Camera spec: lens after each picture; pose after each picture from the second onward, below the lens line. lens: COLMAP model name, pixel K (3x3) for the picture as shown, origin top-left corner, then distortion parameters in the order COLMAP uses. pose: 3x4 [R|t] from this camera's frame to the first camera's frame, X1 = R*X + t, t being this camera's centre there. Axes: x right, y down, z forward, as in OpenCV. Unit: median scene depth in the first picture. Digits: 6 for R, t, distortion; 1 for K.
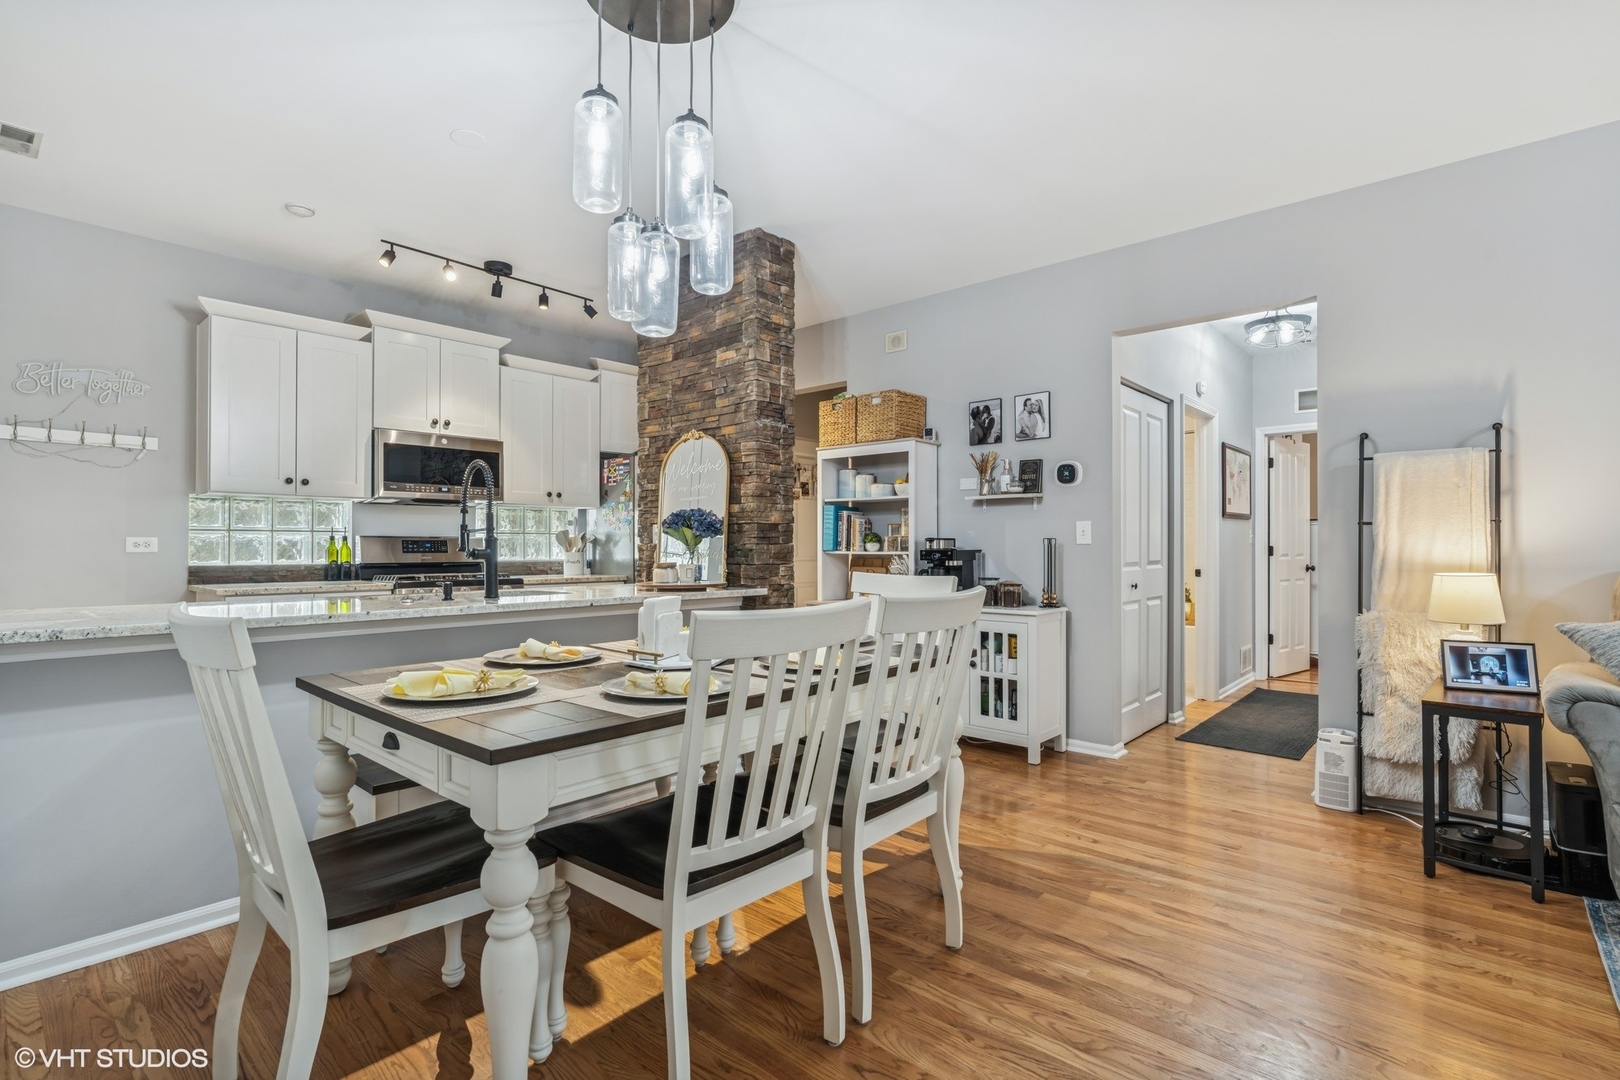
lens RADIAL K [[769.3, 0, 806.1], [0, 769.3, 541.8], [0, 0, 1]] dist [-0.003180, 0.000507]
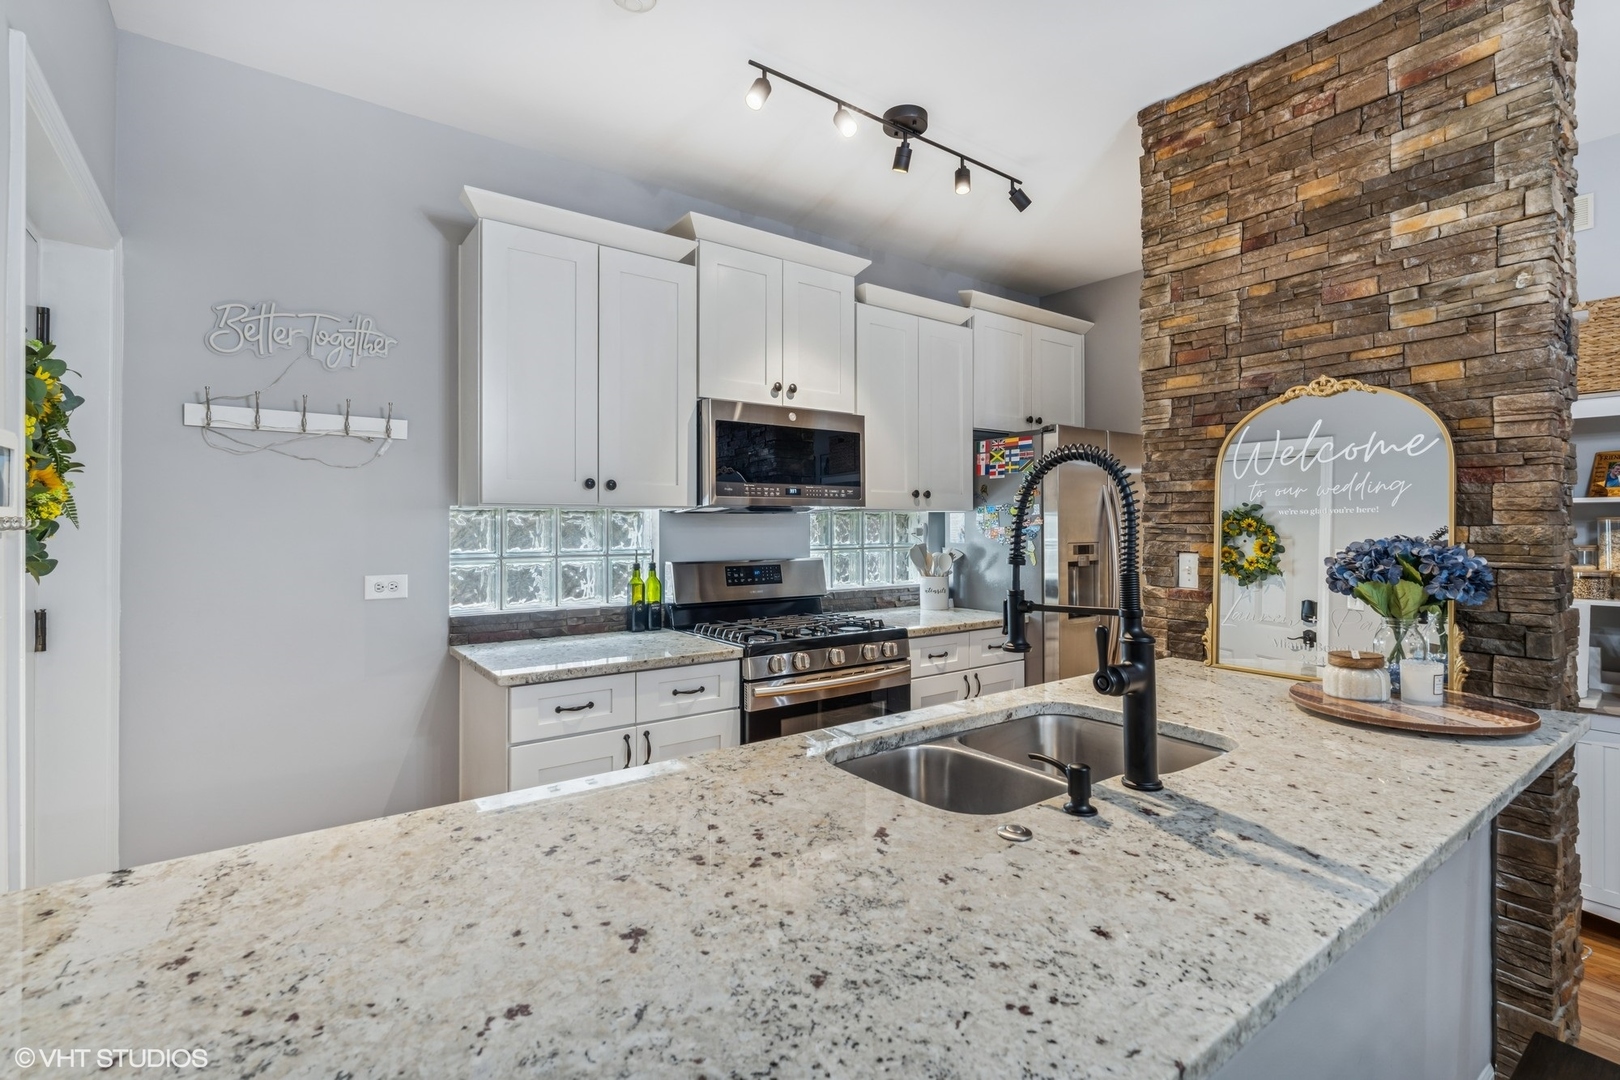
lens RADIAL K [[744.3, 0, 814.1], [0, 744.3, 526.1], [0, 0, 1]] dist [-0.005568, 0.000010]
pose [[0.980209, 0.001330, -0.197961, -0.355054], [0.000412, 0.999962, 0.008754, -0.047614], [0.197965, -0.008663, 0.980171, 0.418904]]
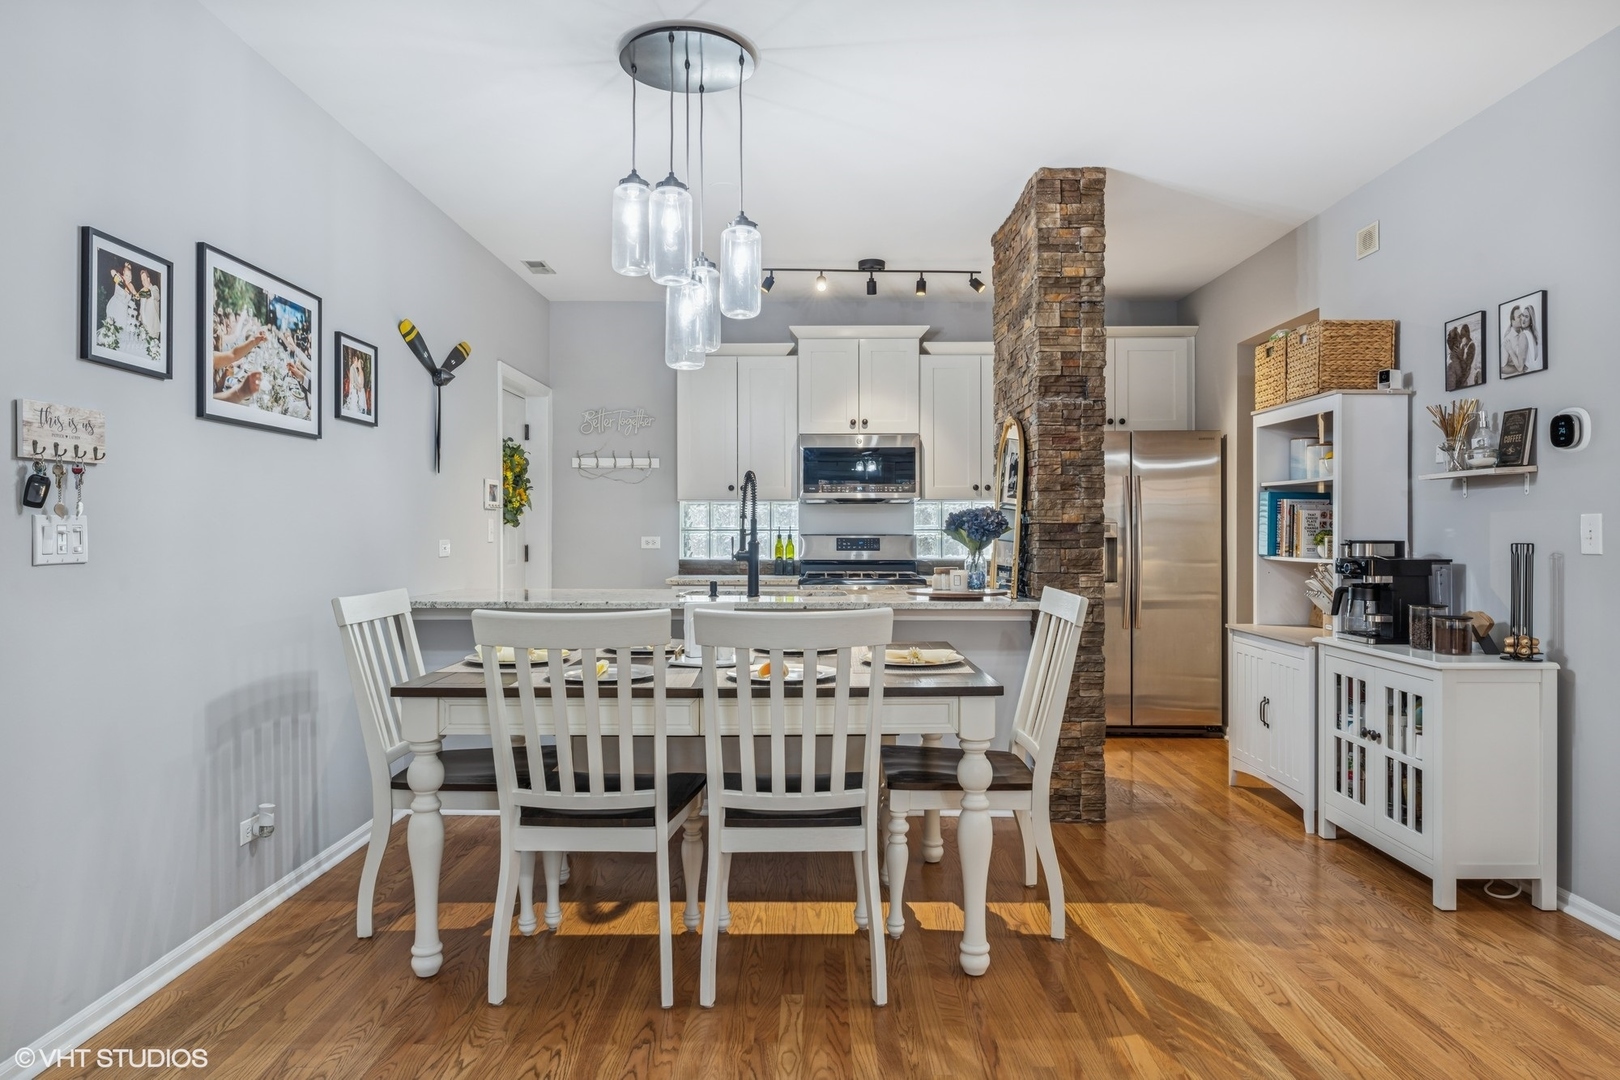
lens RADIAL K [[1001.0, 0, 804.9], [0, 1001.0, 538.3], [0, 0, 1]] dist [-0.008513, 0.004114]
pose [[0.660157, 0.005686, -0.751106, 0.513402], [0.003704, 0.999935, 0.010826, -0.018270], [0.751119, -0.009929, 0.660093, 0.080058]]
